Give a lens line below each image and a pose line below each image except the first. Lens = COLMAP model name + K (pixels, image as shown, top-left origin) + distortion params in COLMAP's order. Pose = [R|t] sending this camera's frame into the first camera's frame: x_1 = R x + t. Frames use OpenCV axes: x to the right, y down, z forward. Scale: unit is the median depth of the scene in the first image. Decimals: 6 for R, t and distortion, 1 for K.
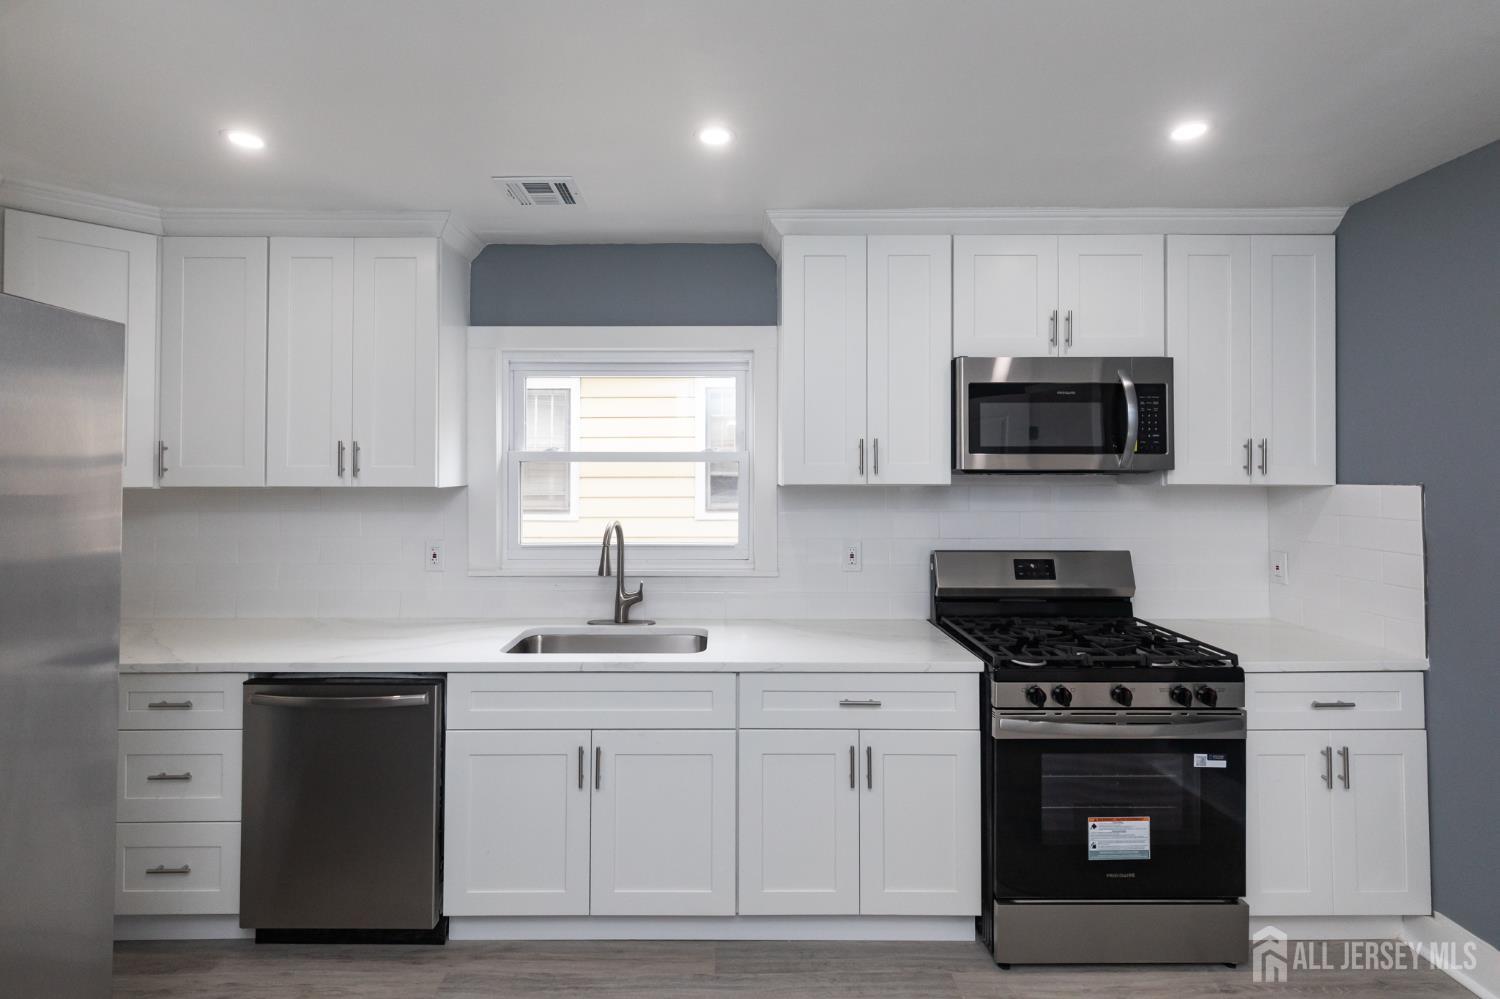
lens RADIAL K [[687.0, 0, 745.8], [0, 687.0, 470.9], [0, 0, 1]] dist [0.006075, -0.000326]
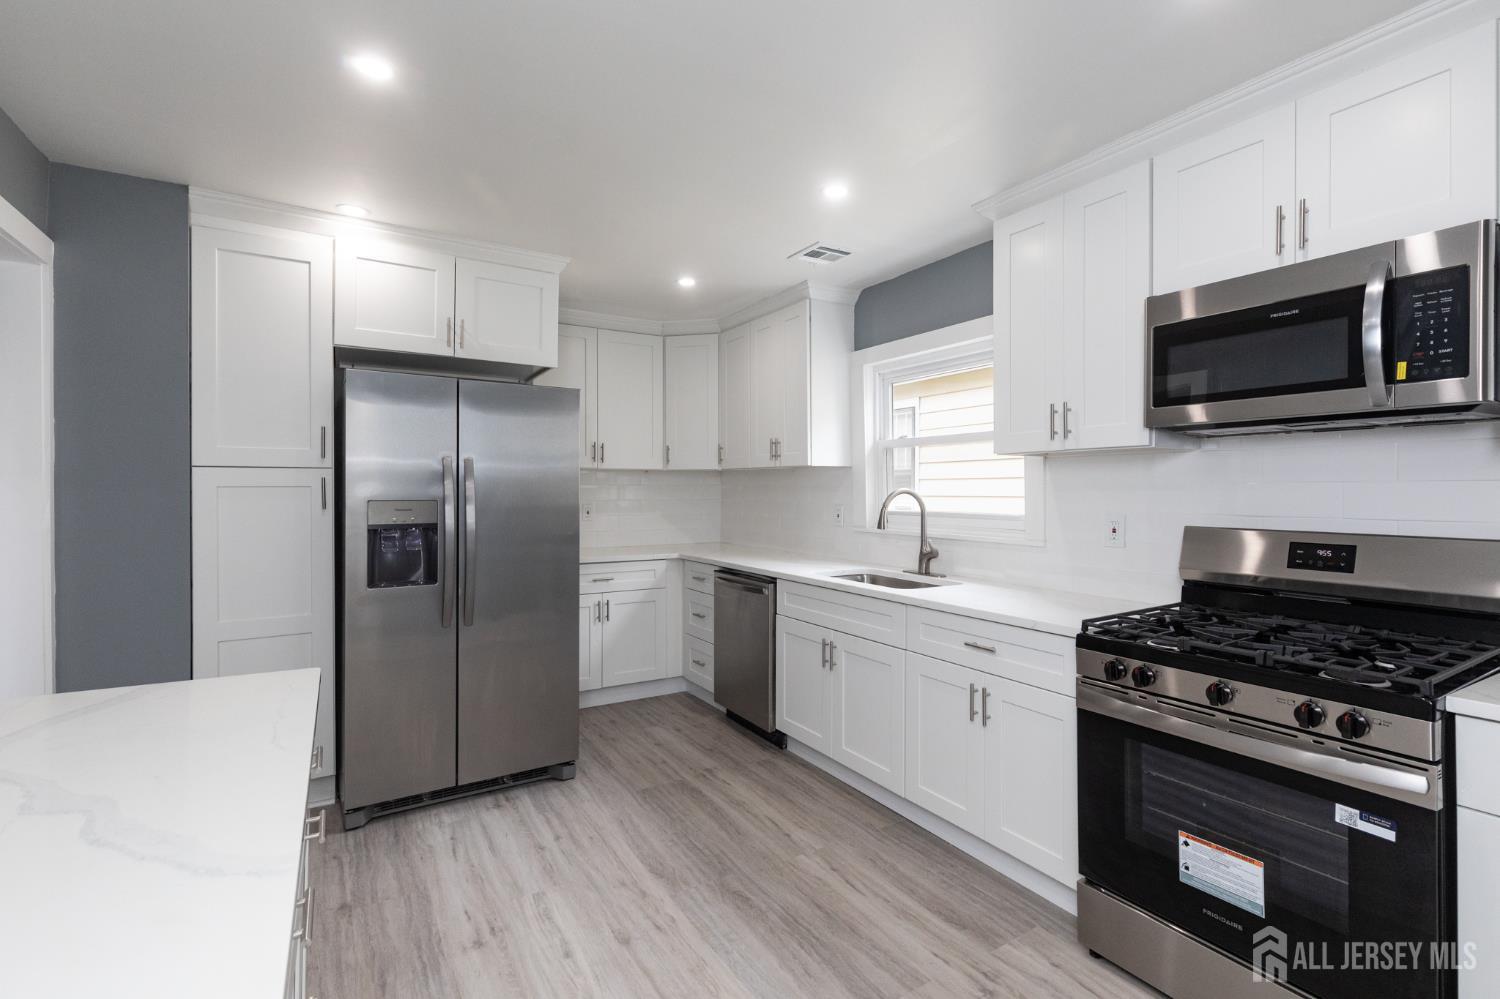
lens RADIAL K [[680.8, 0, 750.0], [0, 680.8, 499.5], [0, 0, 1]] dist [-0.001597, -0.000614]
pose [[0.522765, 0.014549, -0.852353, 0.875263], [0.002209, 0.999828, 0.018421, 0.081645], [0.852474, -0.011513, 0.522643, 0.123878]]
